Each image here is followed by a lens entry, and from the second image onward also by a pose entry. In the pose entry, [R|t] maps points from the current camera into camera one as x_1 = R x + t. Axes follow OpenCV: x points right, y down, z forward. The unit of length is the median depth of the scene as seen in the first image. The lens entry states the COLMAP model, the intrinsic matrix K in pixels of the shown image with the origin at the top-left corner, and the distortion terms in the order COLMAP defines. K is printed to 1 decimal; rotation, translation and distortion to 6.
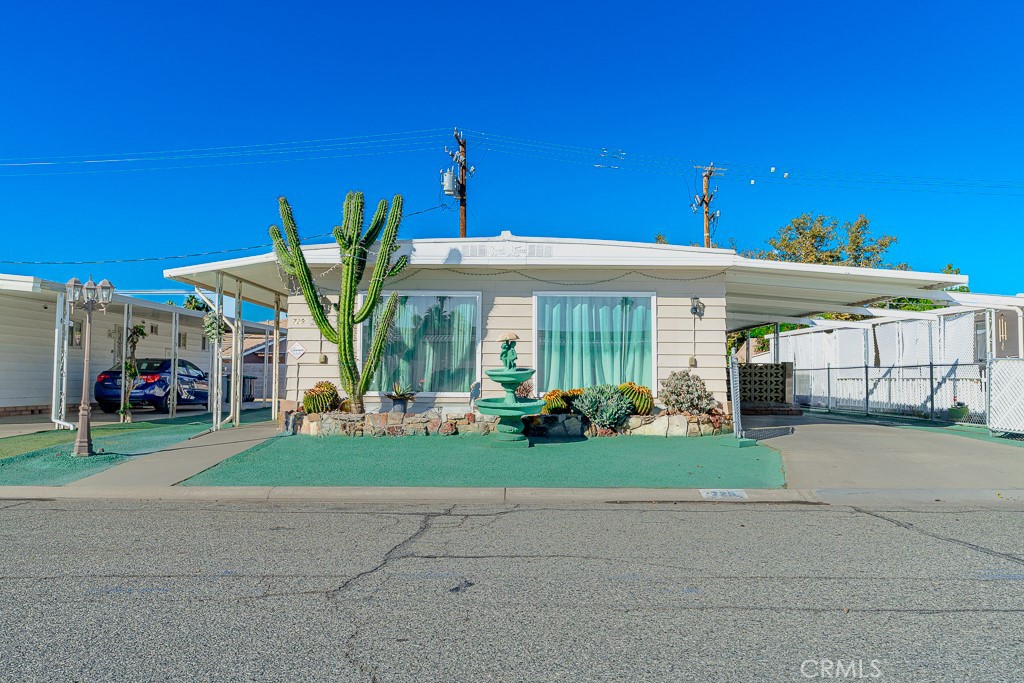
lens RADIAL K [[805.8, 0, 512.0], [0, 805.8, 341.5], [0, 0, 1]] dist [-0.000063, -0.001169]
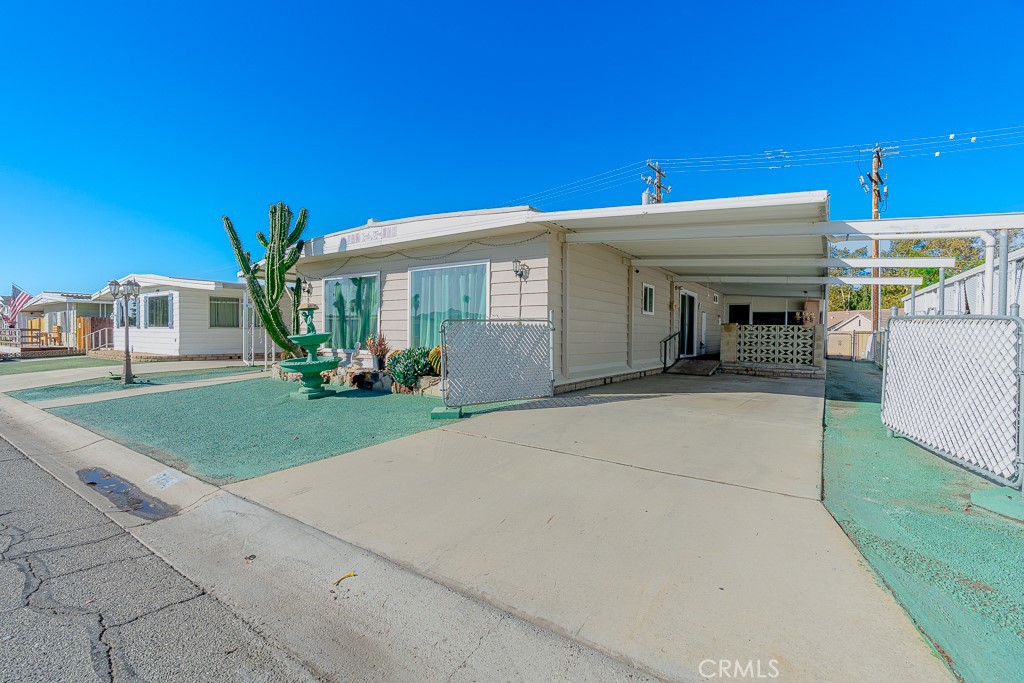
lens RADIAL K [[462.3, 0, 516.2], [0, 462.3, 343.8], [0, 0, 1]] dist [-0.004036, 0.000524]
pose [[0.828356, 0.012286, -0.560067, 0.544063], [0.022538, 0.998219, 0.055232, 0.016251], [0.559749, -0.058374, 0.826604, 0.515954]]
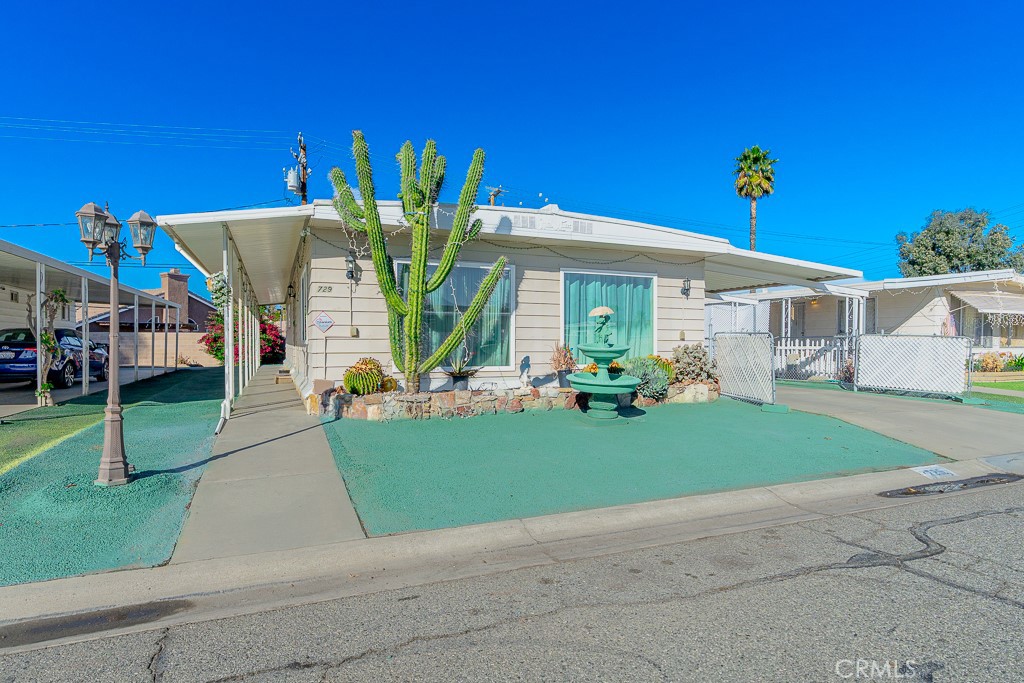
lens RADIAL K [[546.8, 0, 492.1], [0, 546.8, 355.5], [0, 0, 1]] dist [-0.016970, 0.000377]
pose [[0.925927, -0.012169, 0.377507, -0.321214], [-0.014884, 0.997529, 0.068662, 0.003666], [-0.377410, -0.069195, 0.923458, 0.377889]]
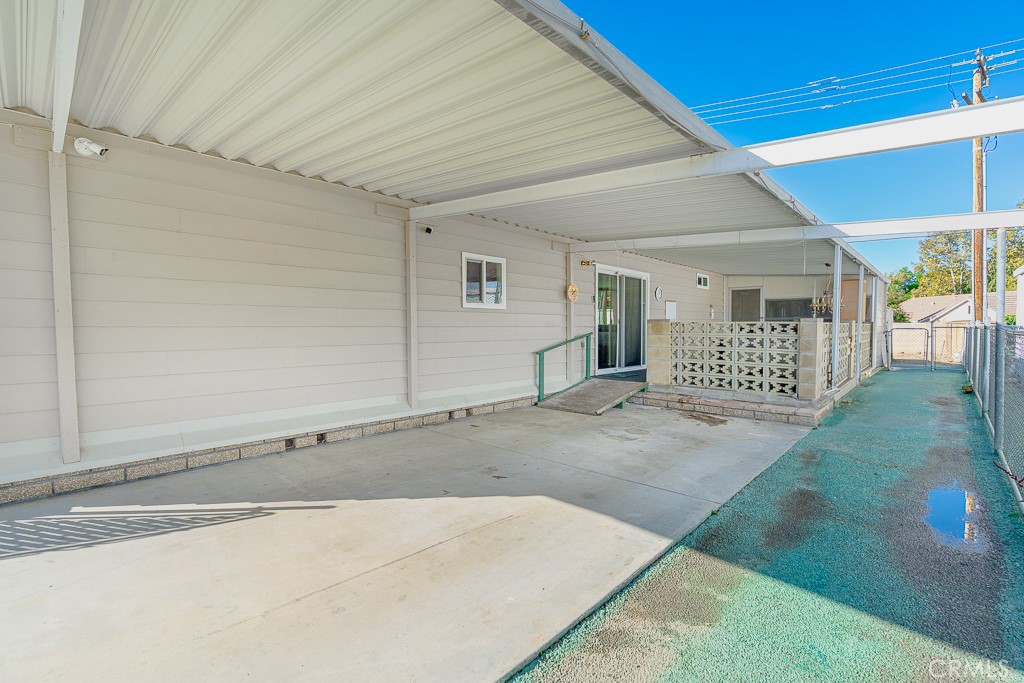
lens RADIAL K [[462.3, 0, 516.2], [0, 462.3, 343.8], [0, 0, 1]] dist [-0.004036, 0.000524]
pose [[0.734899, 0.012111, -0.678068, 0.625929], [0.042510, 0.997052, 0.063881, 0.022930], [0.676843, -0.075771, 0.732218, 1.016855]]
